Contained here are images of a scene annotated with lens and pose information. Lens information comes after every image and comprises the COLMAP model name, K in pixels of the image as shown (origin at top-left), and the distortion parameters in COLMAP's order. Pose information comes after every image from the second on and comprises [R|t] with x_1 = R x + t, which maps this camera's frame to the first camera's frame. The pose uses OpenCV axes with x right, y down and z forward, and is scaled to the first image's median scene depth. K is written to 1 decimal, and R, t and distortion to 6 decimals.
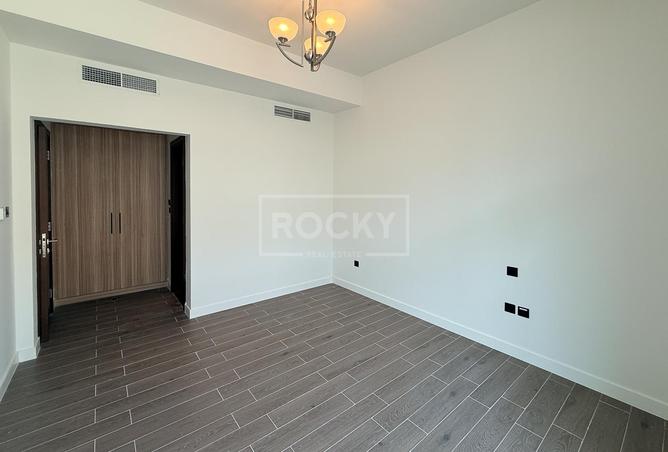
lens RADIAL K [[291.0, 0, 334.3], [0, 291.0, 196.1], [0, 0, 1]] dist [-0.001917, -0.000231]
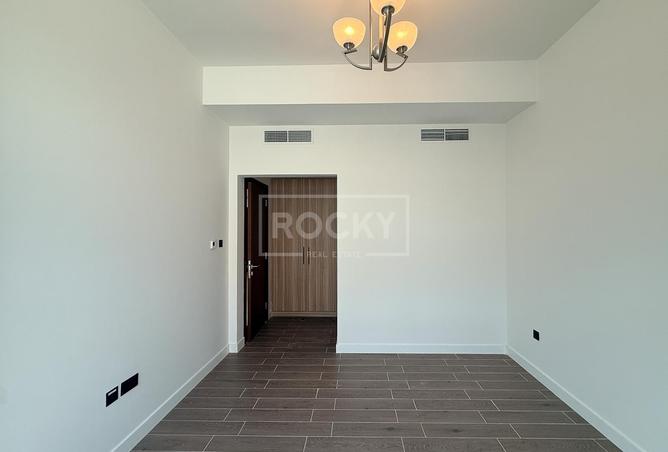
lens RADIAL K [[296.2, 0, 334.0], [0, 296.2, 226.0], [0, 0, 1]] dist [0.002358, 0.000159]
pose [[0.763030, -0.011758, -0.646256, 0.189943], [-0.005730, 0.999672, -0.024953, -0.000674], [0.646337, 0.022743, 0.762713, 0.193257]]
